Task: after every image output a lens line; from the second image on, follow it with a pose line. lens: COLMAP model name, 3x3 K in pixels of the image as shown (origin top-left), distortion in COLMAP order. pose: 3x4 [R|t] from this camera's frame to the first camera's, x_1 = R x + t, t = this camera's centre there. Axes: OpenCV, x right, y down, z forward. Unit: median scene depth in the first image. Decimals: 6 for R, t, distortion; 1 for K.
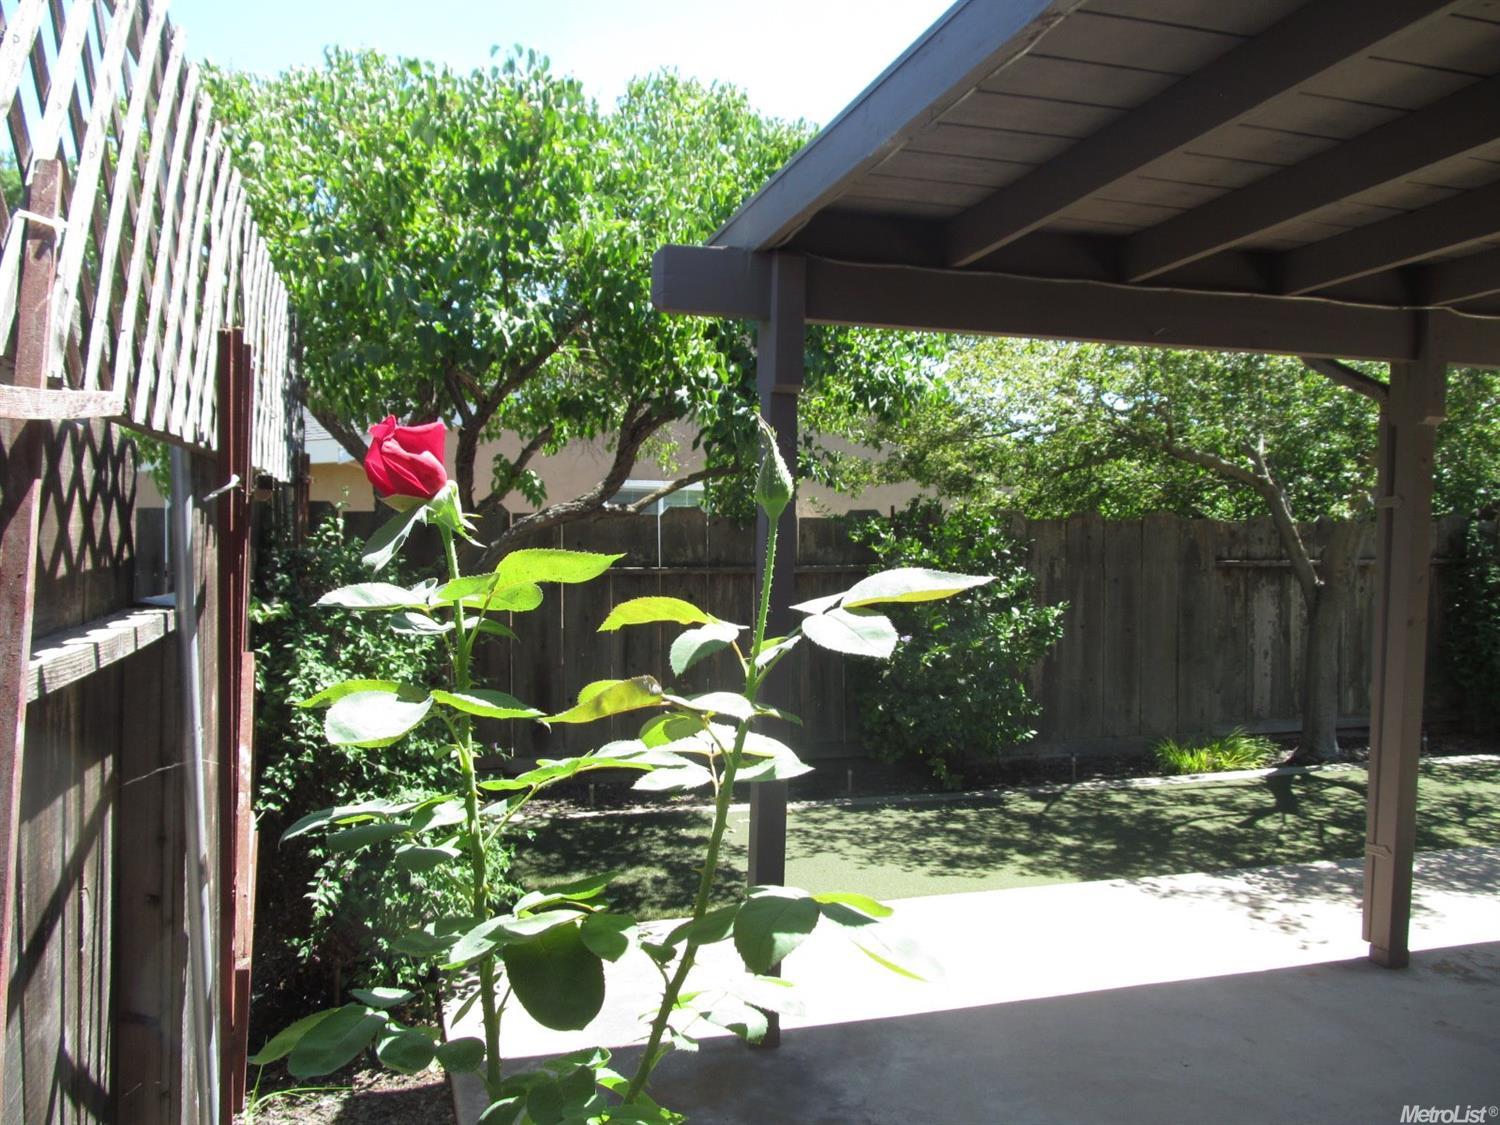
lens RADIAL K [[1238.4, 0, 749.9], [0, 1238.4, 560.5], [0, 0, 1]] dist [-0.029916, 0.001849]
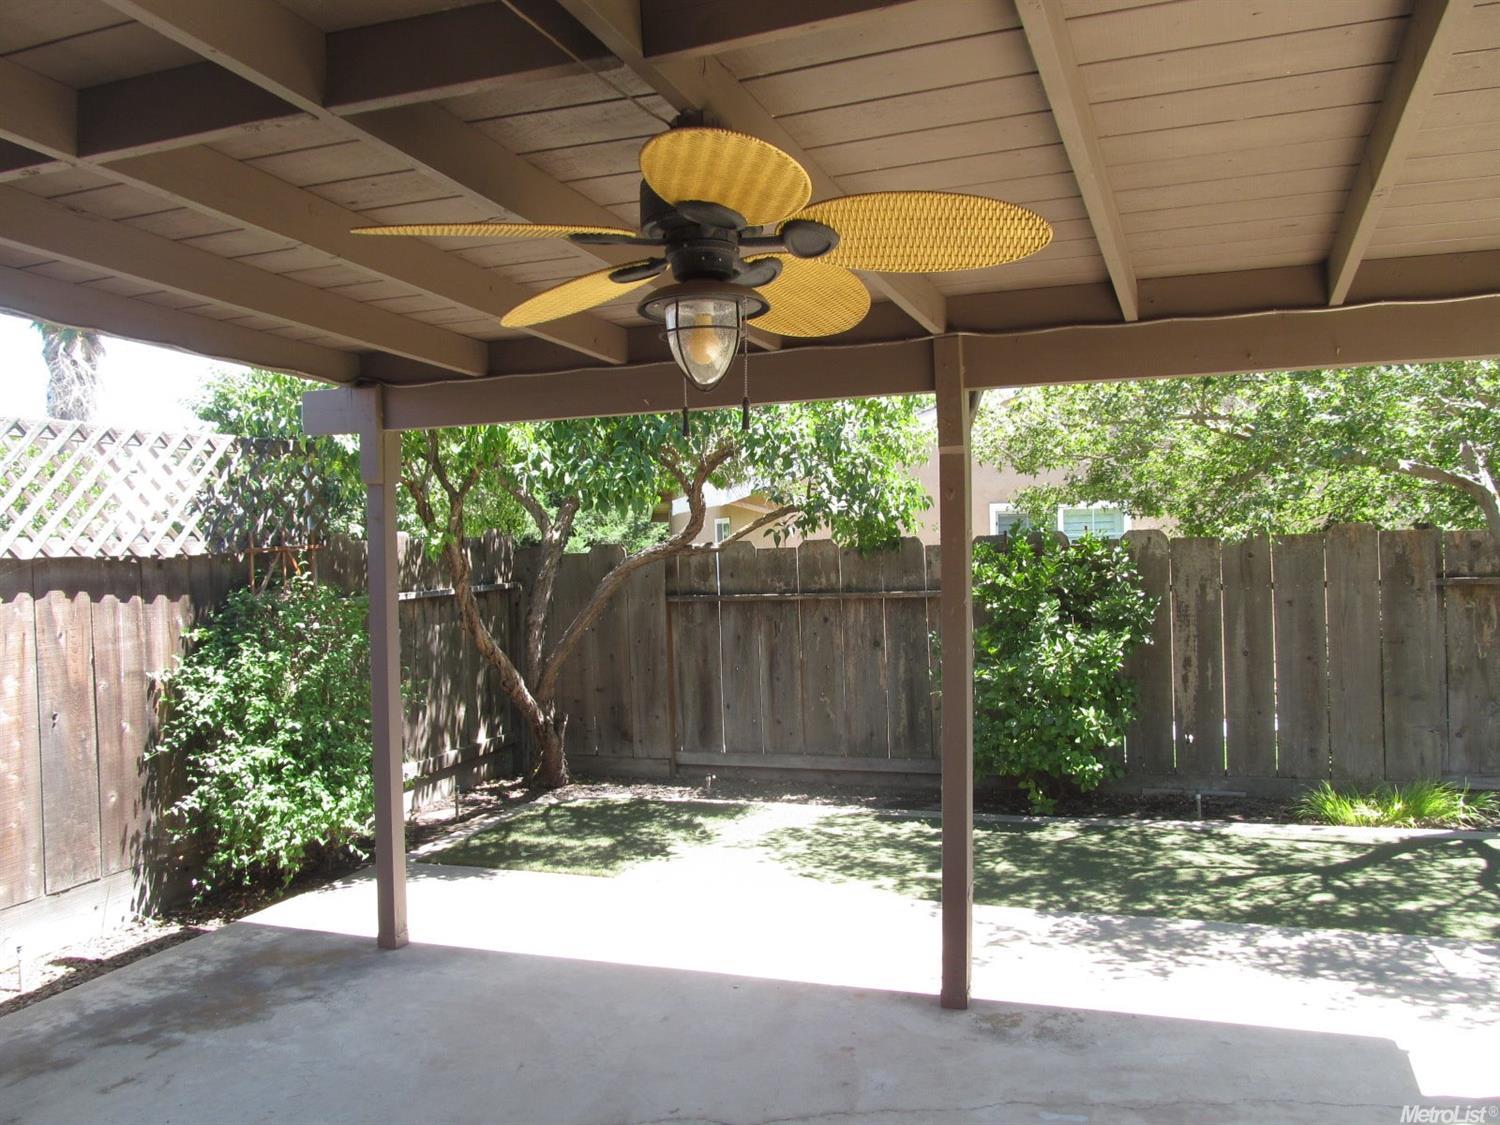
lens RADIAL K [[1238.4, 0, 749.8], [0, 1238.4, 565.1], [0, 0, 1]] dist [-0.029916, 0.001849]
pose [[0.792394, -0.022698, -0.609587, 0.787774], [0.019895, 0.999737, -0.011363, -0.012430], [0.609685, -0.003124, 0.792638, 0.089476]]
